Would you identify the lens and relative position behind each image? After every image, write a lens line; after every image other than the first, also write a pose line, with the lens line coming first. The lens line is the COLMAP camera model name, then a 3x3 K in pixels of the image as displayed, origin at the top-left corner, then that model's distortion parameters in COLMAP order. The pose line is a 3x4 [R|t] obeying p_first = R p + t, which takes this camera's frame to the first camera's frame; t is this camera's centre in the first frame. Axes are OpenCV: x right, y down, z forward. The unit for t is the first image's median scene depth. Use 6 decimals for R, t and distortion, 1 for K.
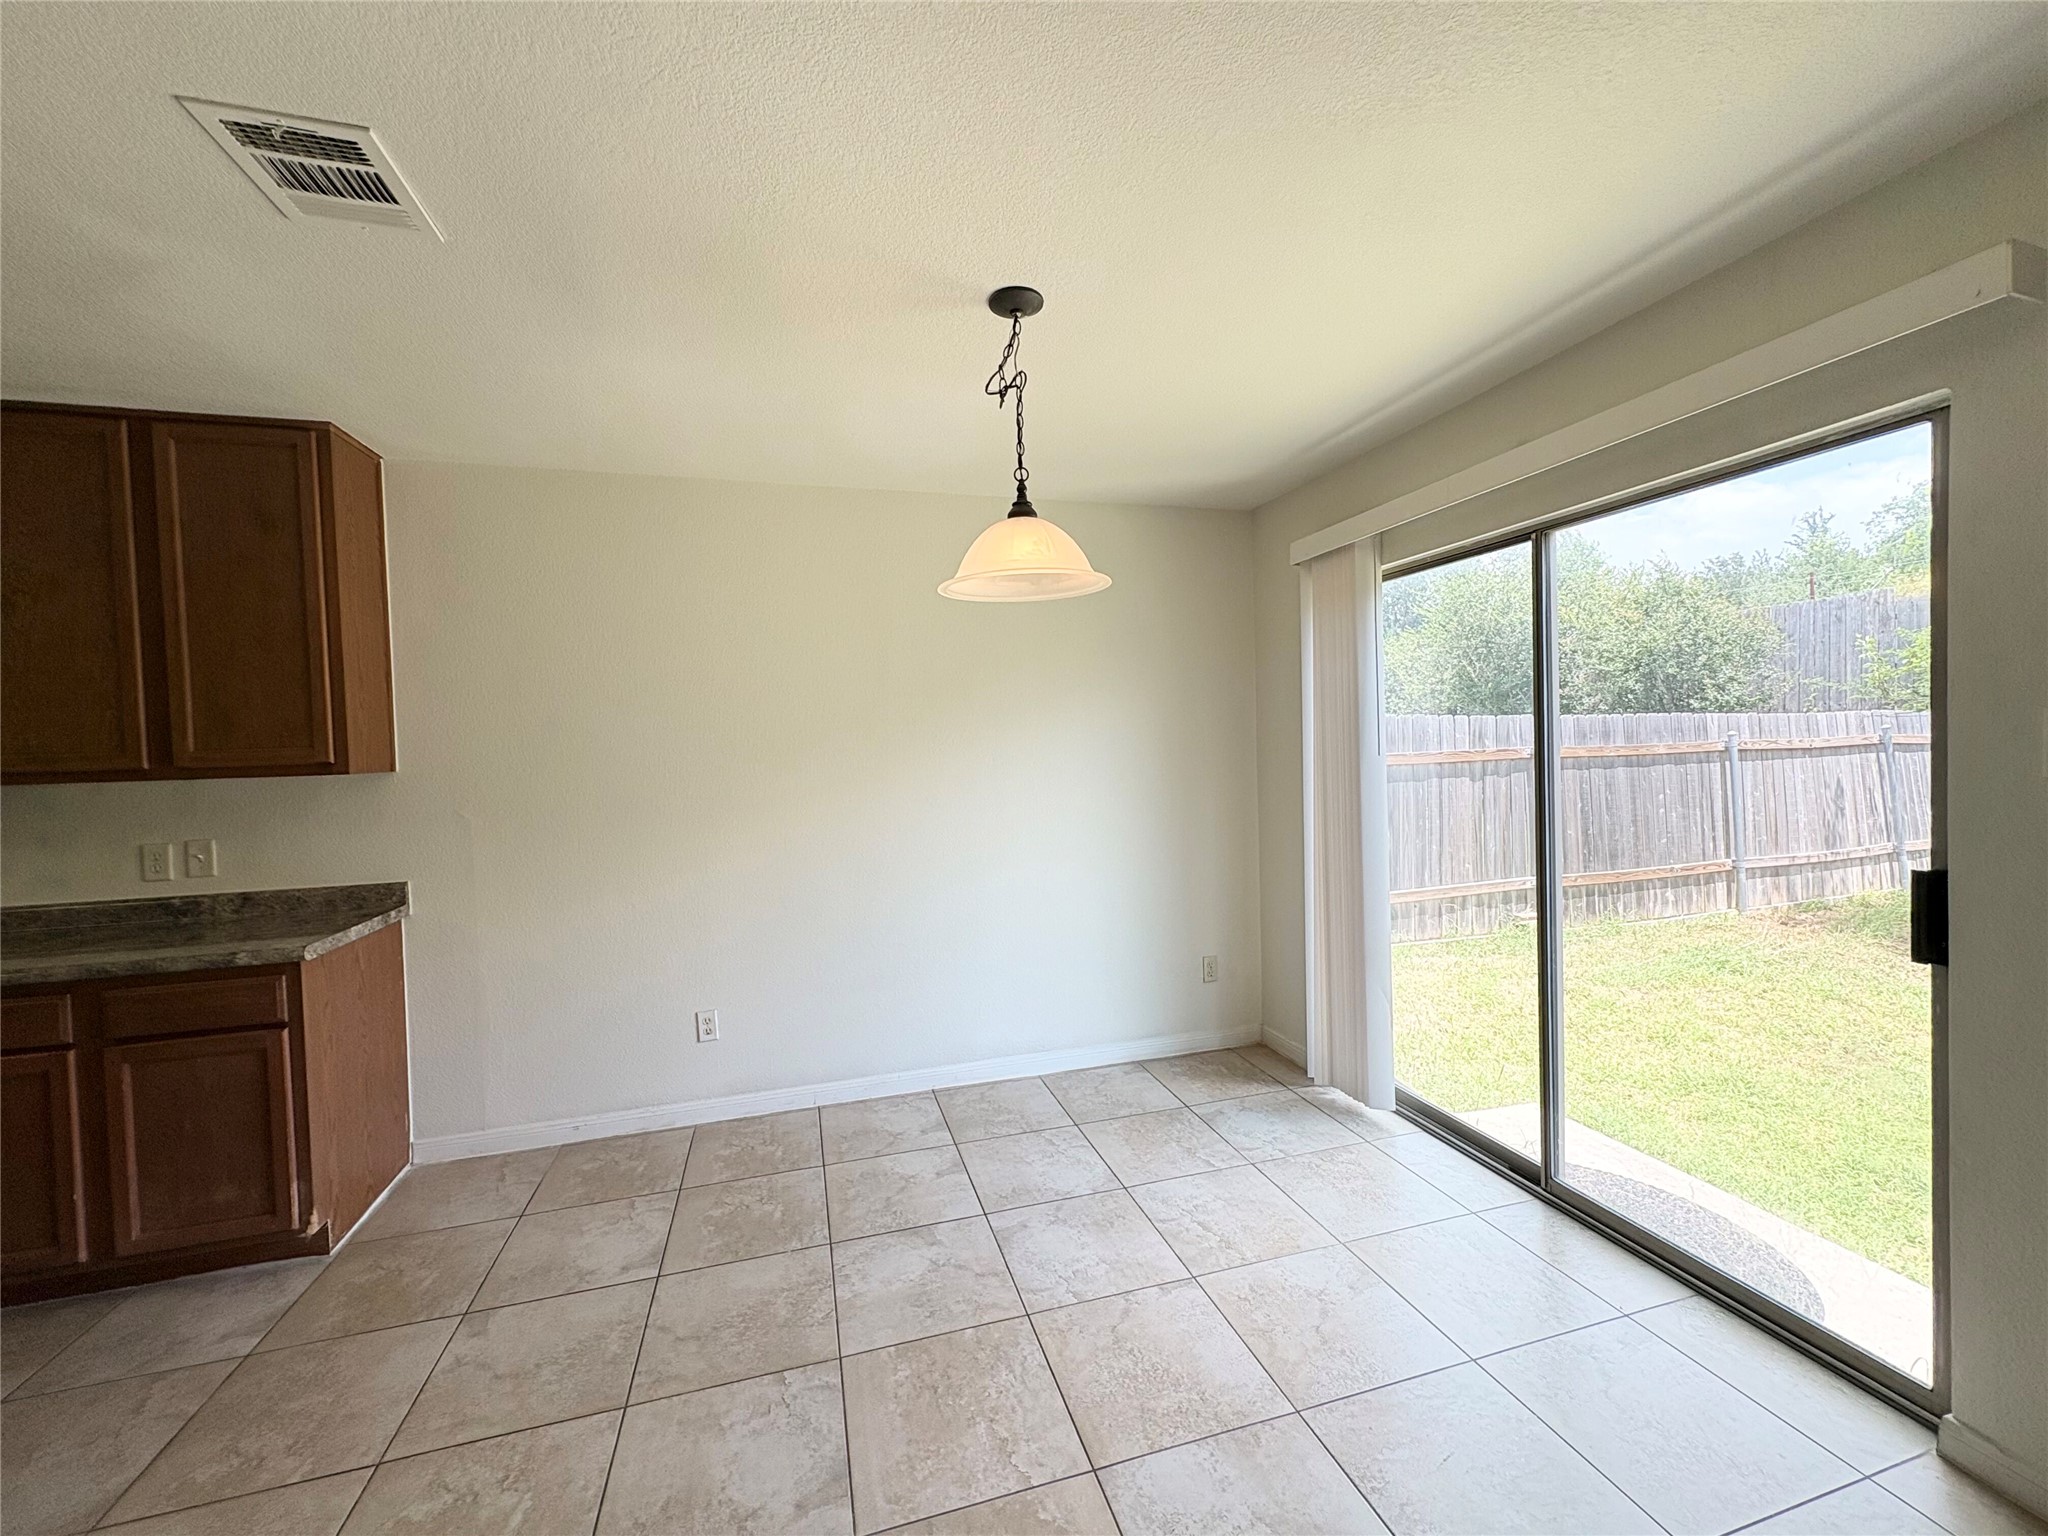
lens RADIAL K [[810.7, 0, 1026.5], [0, 810.7, 764.9], [0, 0, 1]] dist [0.002284, 0.000734]
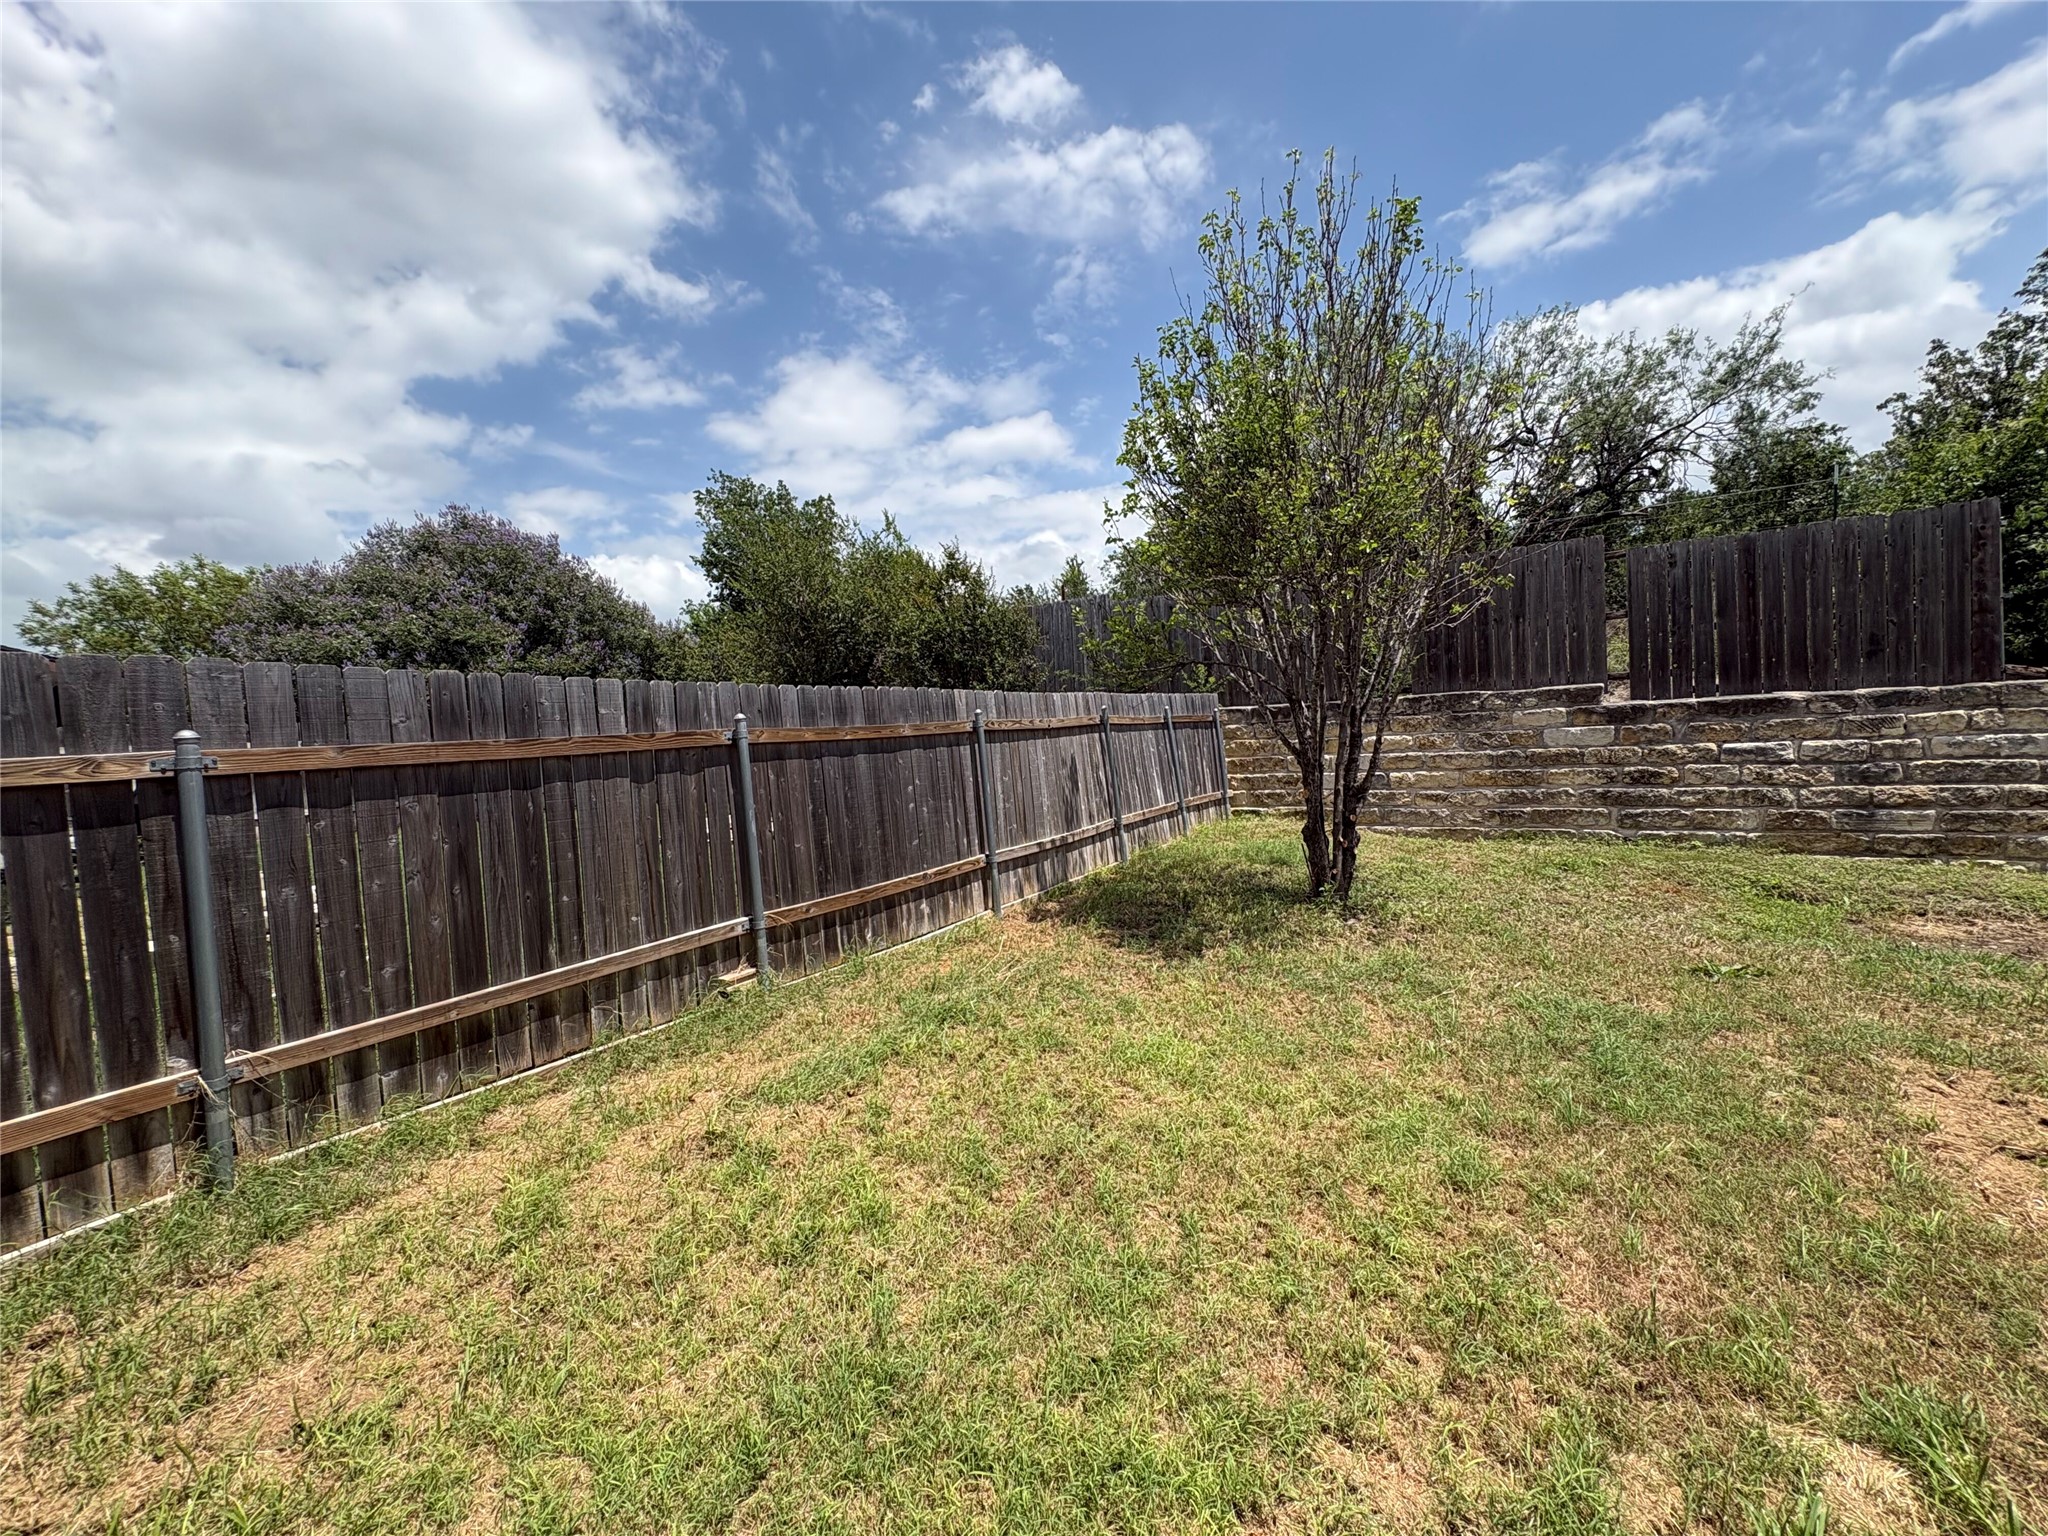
lens RADIAL K [[810.7, 0, 1021.3], [0, 810.7, 764.0], [0, 0, 1]] dist [0.002284, 0.000734]
pose [[0.773751, -0.044932, 0.631894, 0.346552], [0.054541, 0.998503, 0.004215, 0.016873], [-0.631137, 0.031203, 0.775043, 0.290442]]
